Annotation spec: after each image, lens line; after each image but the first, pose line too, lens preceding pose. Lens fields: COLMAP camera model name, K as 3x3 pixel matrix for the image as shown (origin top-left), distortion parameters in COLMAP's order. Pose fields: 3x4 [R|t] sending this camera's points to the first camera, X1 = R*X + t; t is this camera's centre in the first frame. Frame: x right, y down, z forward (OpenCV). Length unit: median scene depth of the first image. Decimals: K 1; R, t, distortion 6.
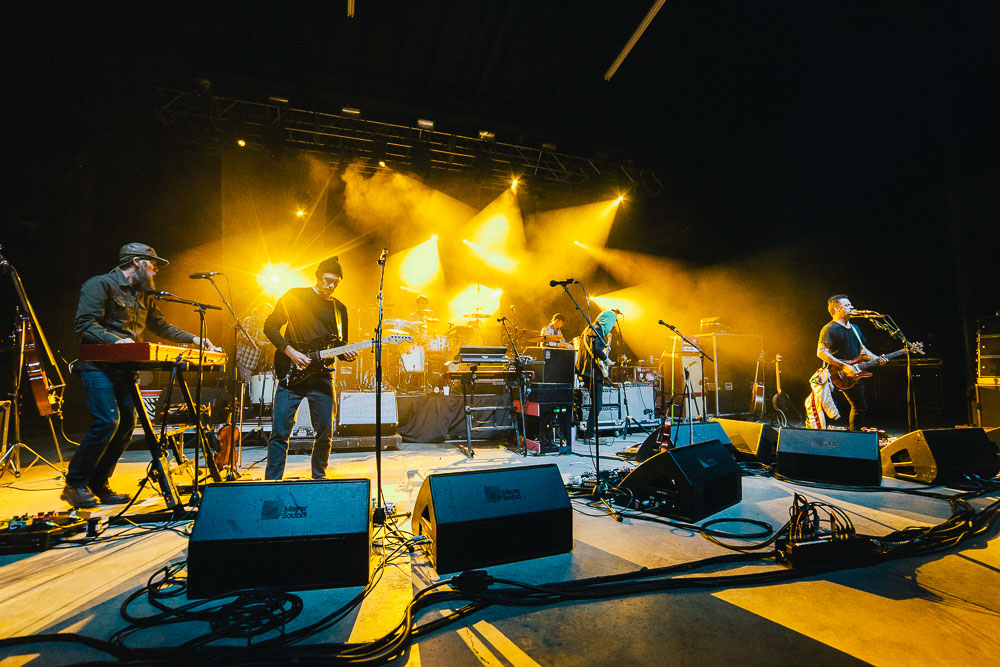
lens RADIAL K [[407.2, 0, 500.0], [0, 407.2, 333.5], [0, 0, 1]] dist [-0.034426, -0.000047]
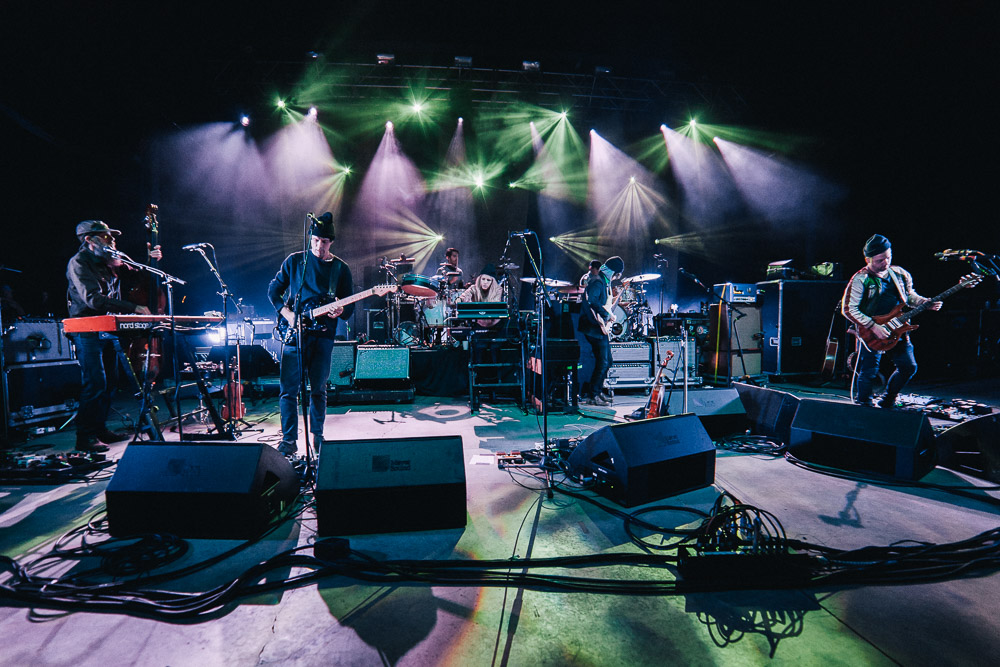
lens RADIAL K [[407.2, 0, 500.0], [0, 407.2, 333.5], [0, 0, 1]] dist [-0.034426, -0.000047]
pose [[0.977477, 0.002241, -0.211032, 0.161433], [0.025119, 0.991600, 0.126878, -0.012102], [0.209543, -0.129321, 0.969210, 0.050669]]
